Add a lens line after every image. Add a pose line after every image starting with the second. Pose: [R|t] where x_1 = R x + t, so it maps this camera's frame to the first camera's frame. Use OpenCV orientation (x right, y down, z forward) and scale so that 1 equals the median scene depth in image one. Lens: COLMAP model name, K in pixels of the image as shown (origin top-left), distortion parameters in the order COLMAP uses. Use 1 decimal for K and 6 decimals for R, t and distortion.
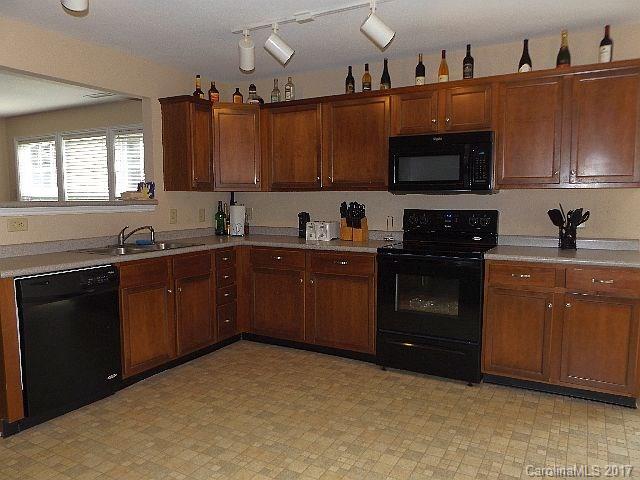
lens RADIAL K [[483.0, 0, 320.3], [0, 483.0, 236.6], [0, 0, 1]] dist [-0.007597, 0.003304]
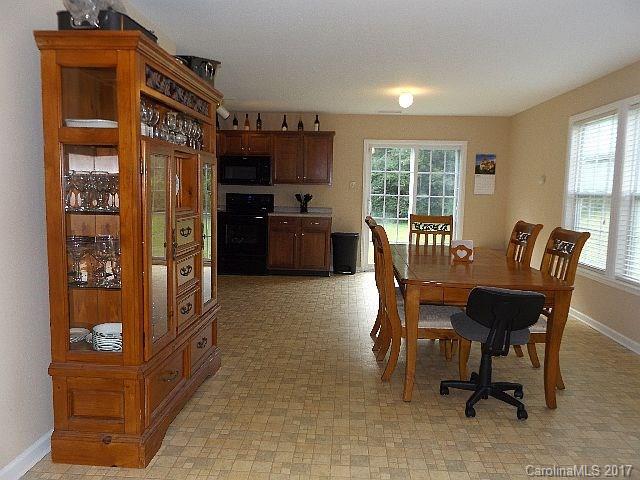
lens RADIAL K [[483.0, 0, 320.0], [0, 483.0, 239.2], [0, 0, 1]] dist [-0.007597, 0.003304]
pose [[0.896176, -0.020336, 0.443233, -0.392944], [0.013318, 0.999732, 0.018941, 0.105799], [-0.443499, -0.011072, 0.896206, -0.991386]]
